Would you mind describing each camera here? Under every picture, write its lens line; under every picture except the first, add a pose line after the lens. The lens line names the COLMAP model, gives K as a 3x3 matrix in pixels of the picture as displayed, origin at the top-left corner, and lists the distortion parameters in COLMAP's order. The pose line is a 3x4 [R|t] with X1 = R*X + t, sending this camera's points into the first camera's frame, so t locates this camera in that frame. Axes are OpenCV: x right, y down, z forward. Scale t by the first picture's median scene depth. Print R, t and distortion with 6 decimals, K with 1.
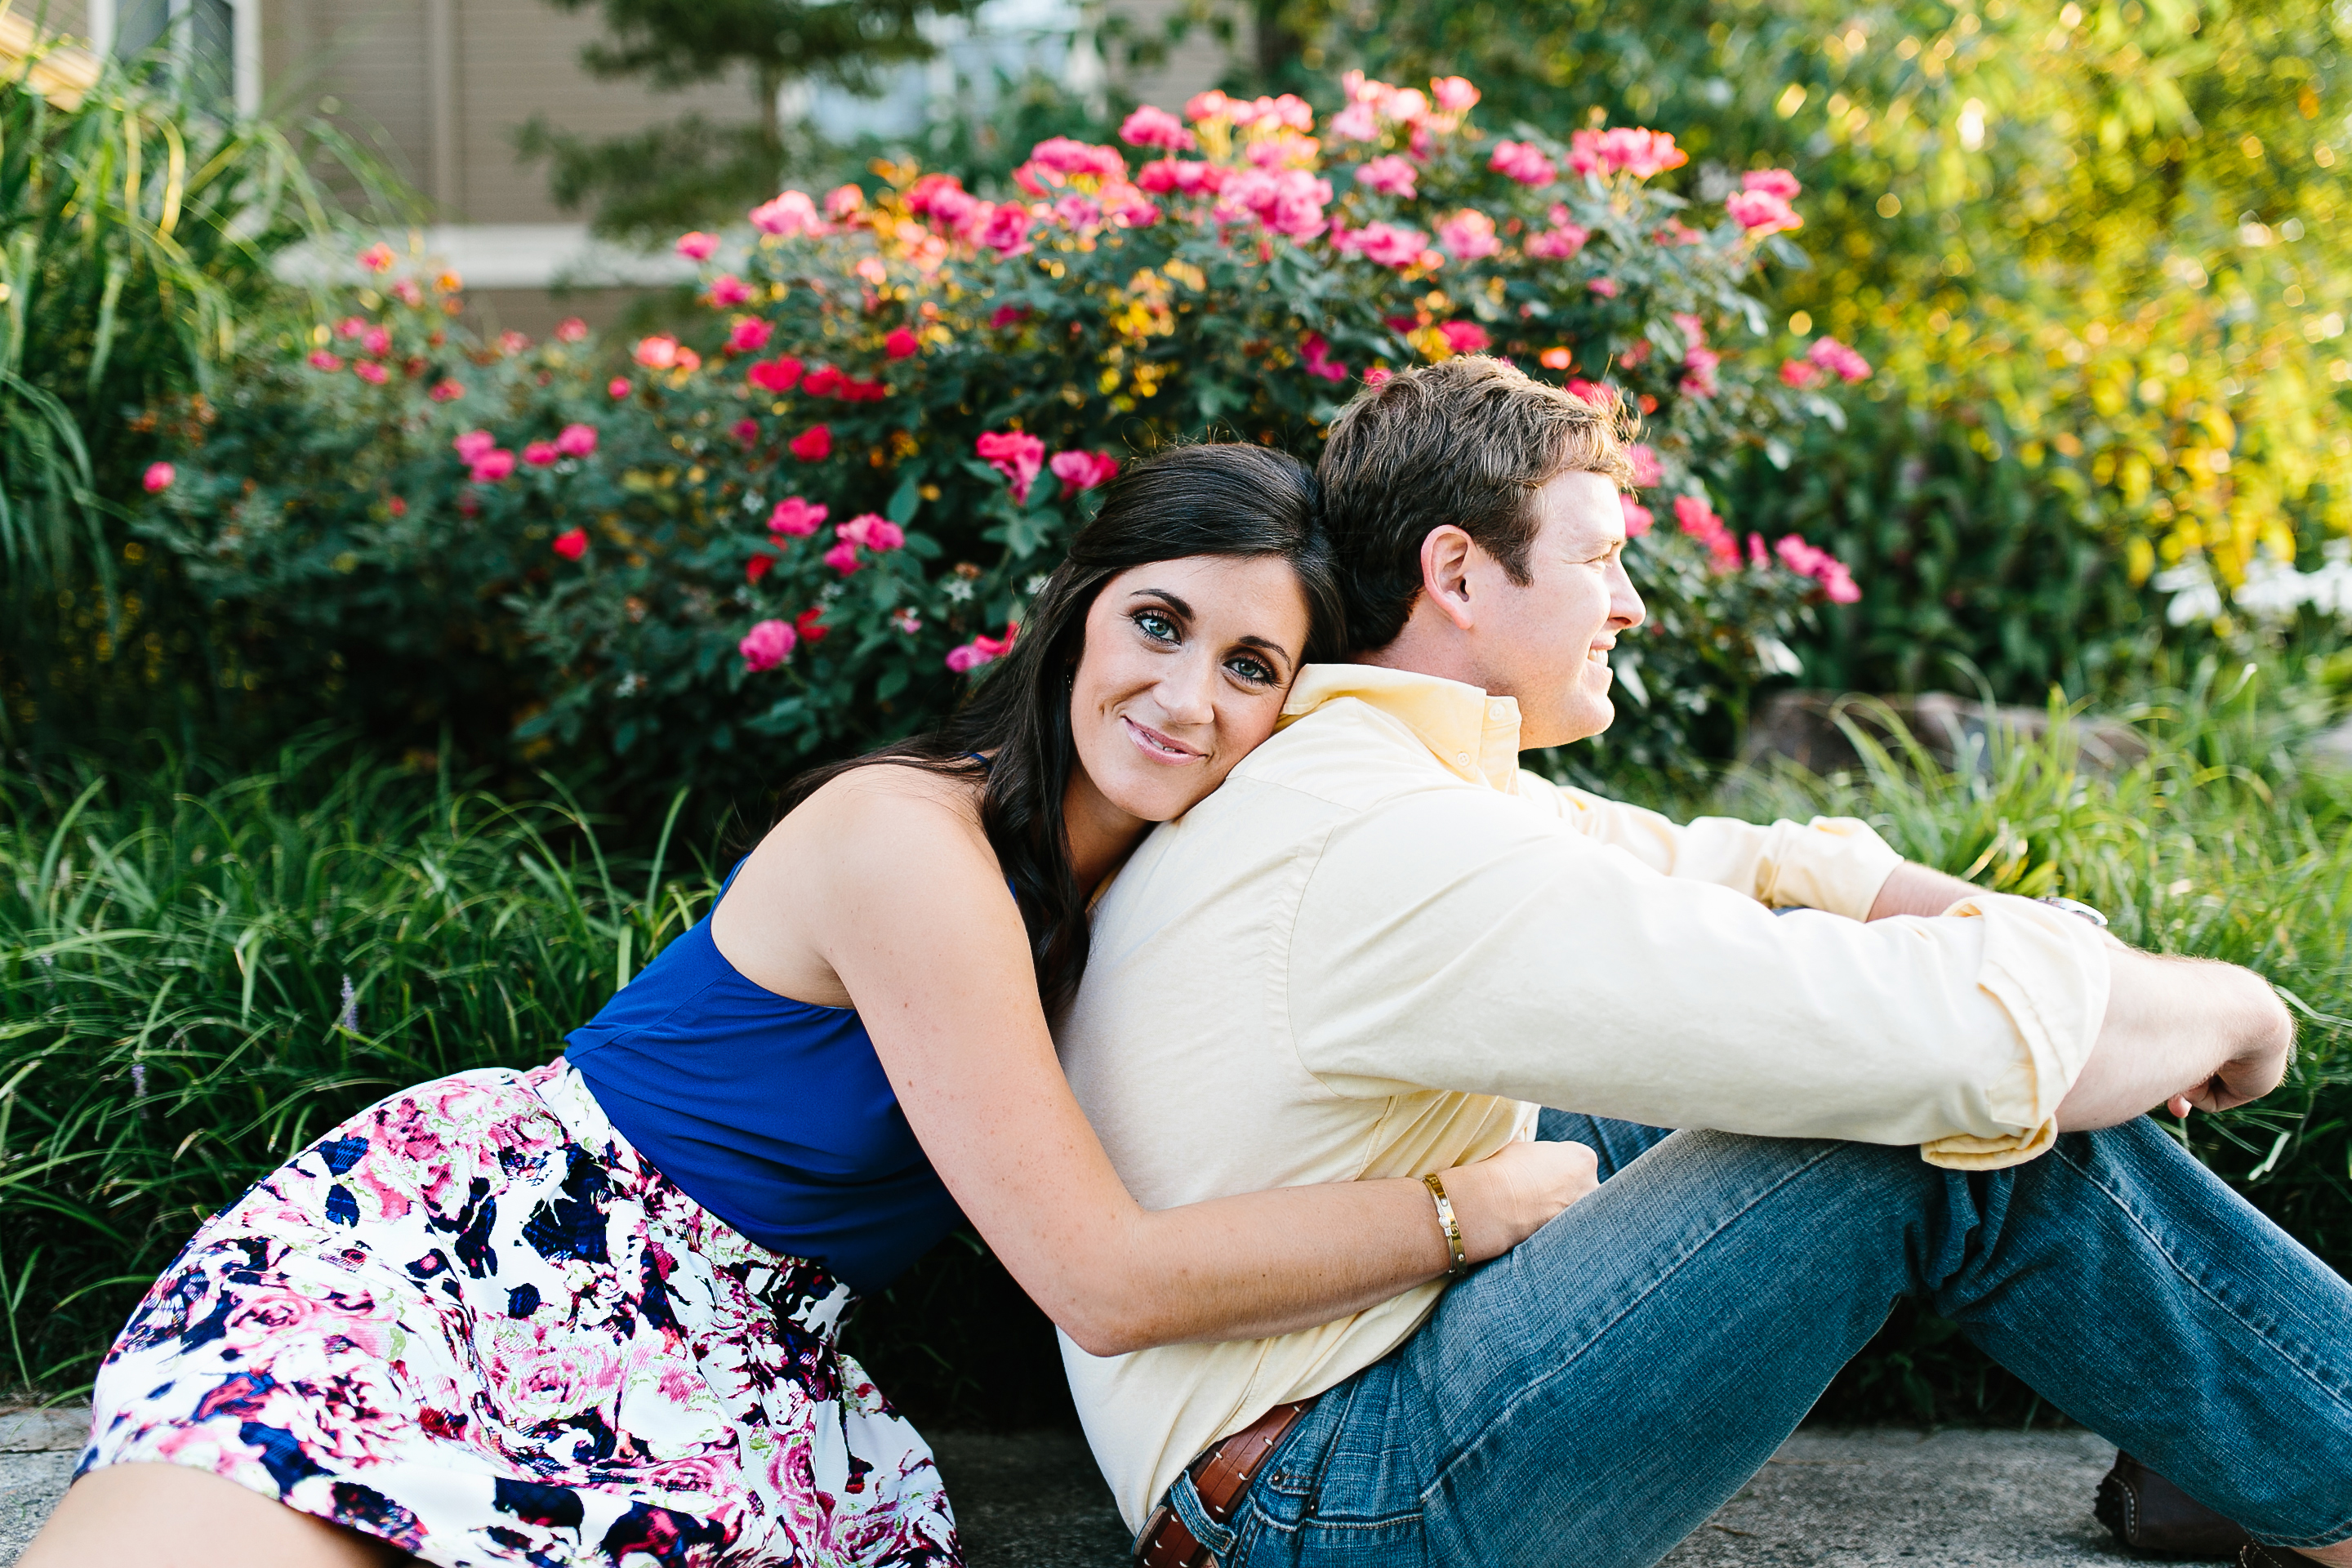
lens RADIAL K [[2342.5, 0, 1176.0], [0, 2342.5, 784.0], [0, 0, 1]] dist [0.004709, 0.015643]
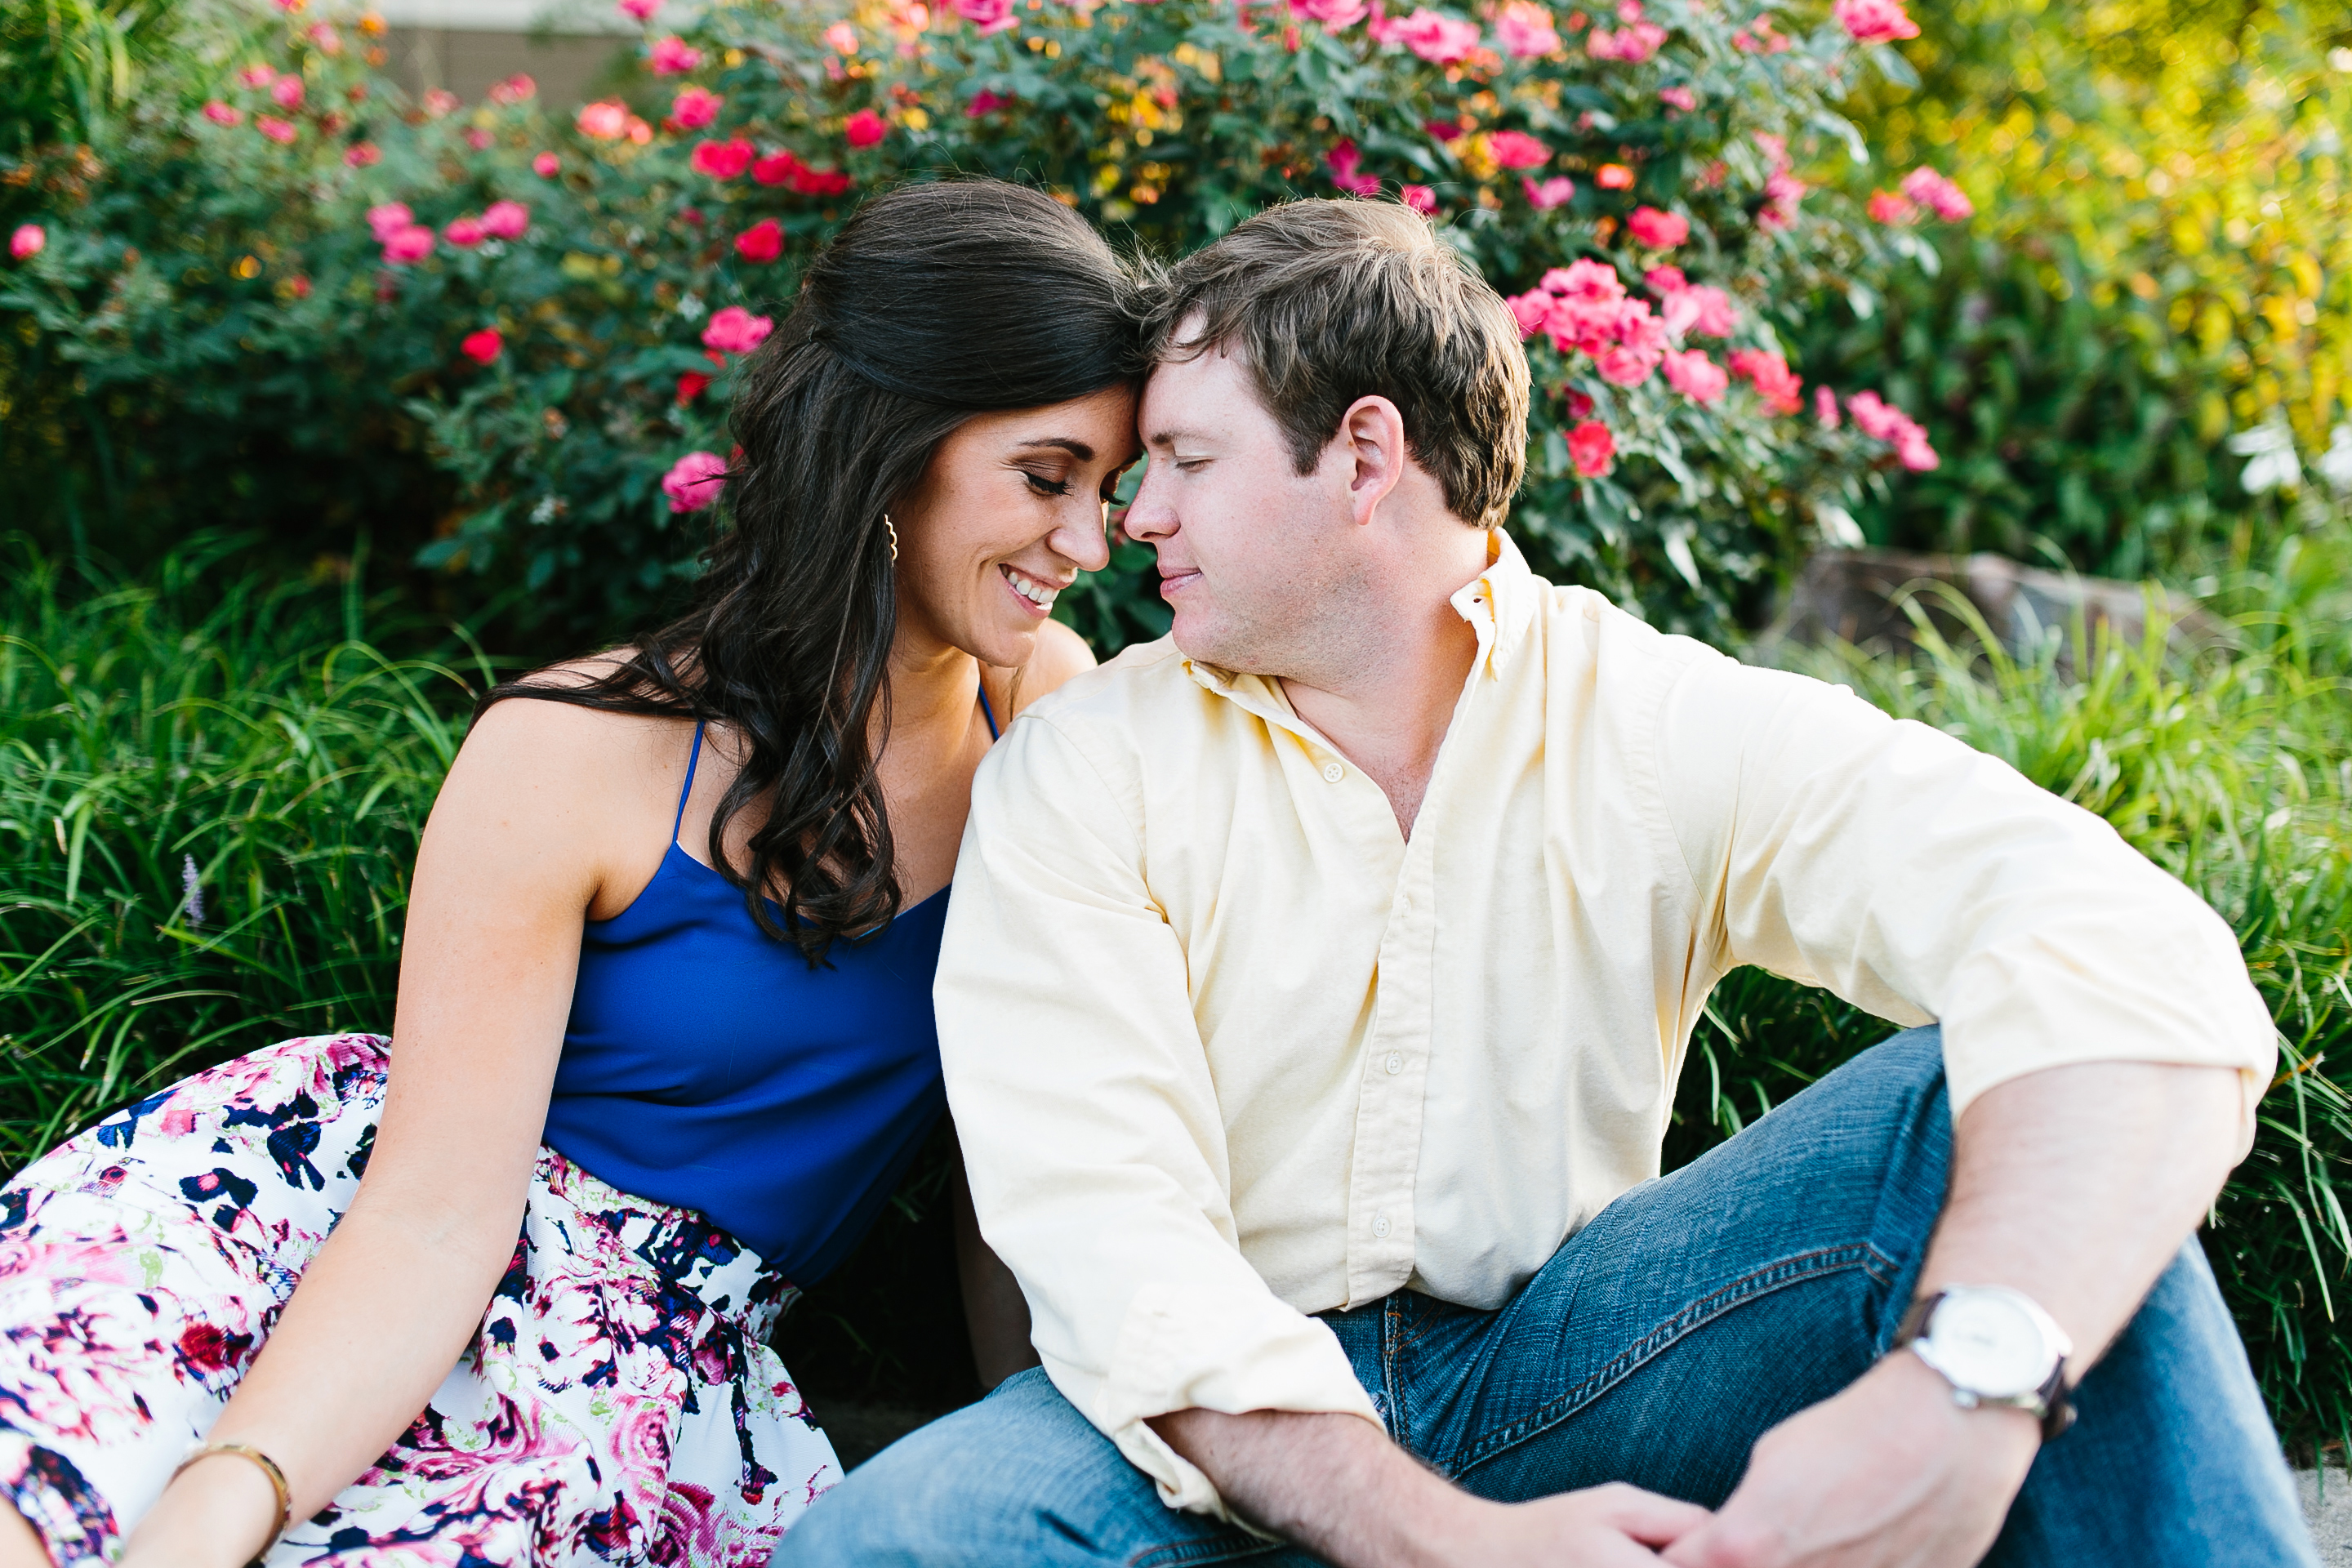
lens RADIAL K [[2287.1, 0, 1176.0], [0, 2287.1, 784.0], [0, 0, 1]] dist [0.004290, 0.012239]
pose [[0.999049, 0.042979, 0.007381, 0.001099], [-0.043497, 0.994205, 0.098305, -0.033198], [-0.003113, -0.098533, 0.995129, 0.126556]]
